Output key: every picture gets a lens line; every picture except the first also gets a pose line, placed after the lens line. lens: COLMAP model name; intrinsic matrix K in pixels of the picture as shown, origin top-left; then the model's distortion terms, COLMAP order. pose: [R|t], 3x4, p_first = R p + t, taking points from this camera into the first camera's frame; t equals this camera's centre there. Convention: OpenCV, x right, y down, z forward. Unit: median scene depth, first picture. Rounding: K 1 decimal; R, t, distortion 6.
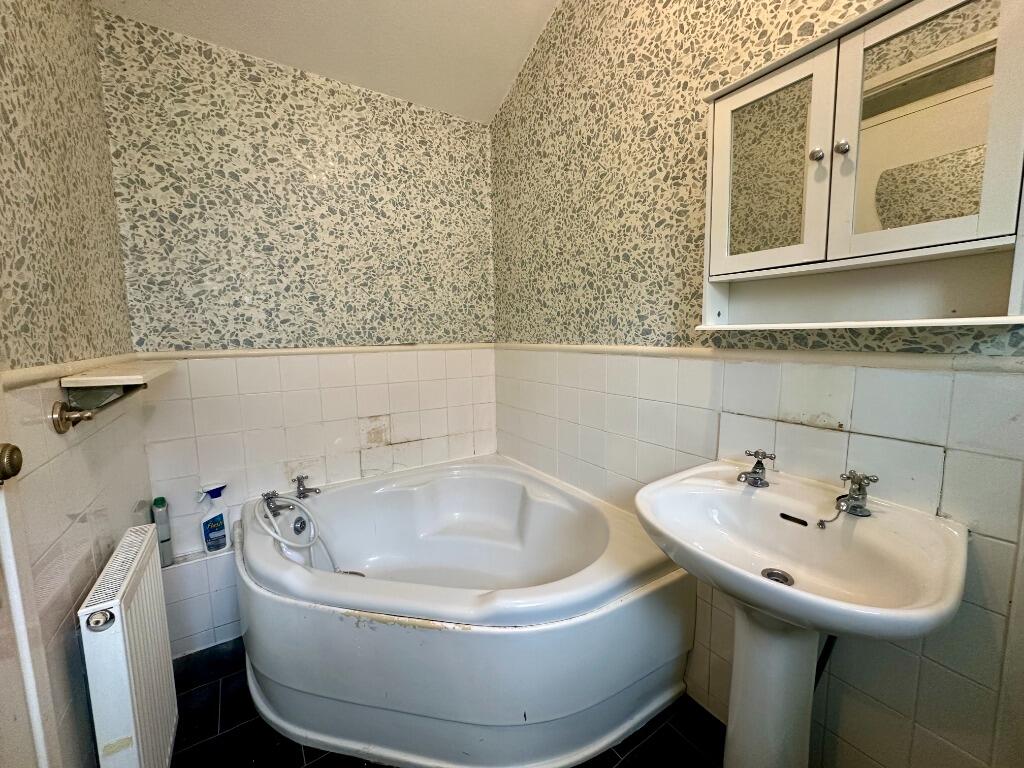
lens RADIAL K [[408.9, 0, 510.6], [0, 408.9, 381.8], [0, 0, 1]] dist [0.000361, -0.000242]
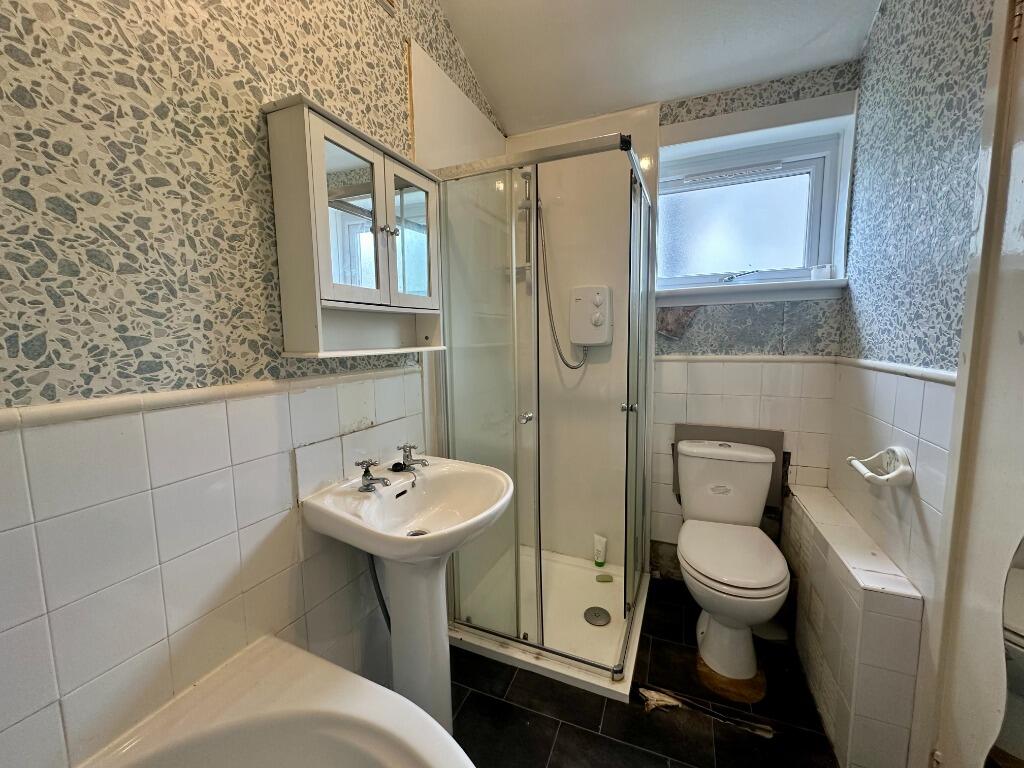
lens RADIAL K [[408.9, 0, 510.4], [0, 408.9, 382.0], [0, 0, 1]] dist [0.000361, -0.000242]
pose [[-0.555126, -0.067794, 0.828999, -0.431485], [0.120560, 0.979590, 0.160840, -0.142836], [-0.822982, 0.189231, -0.535623, 0.972595]]
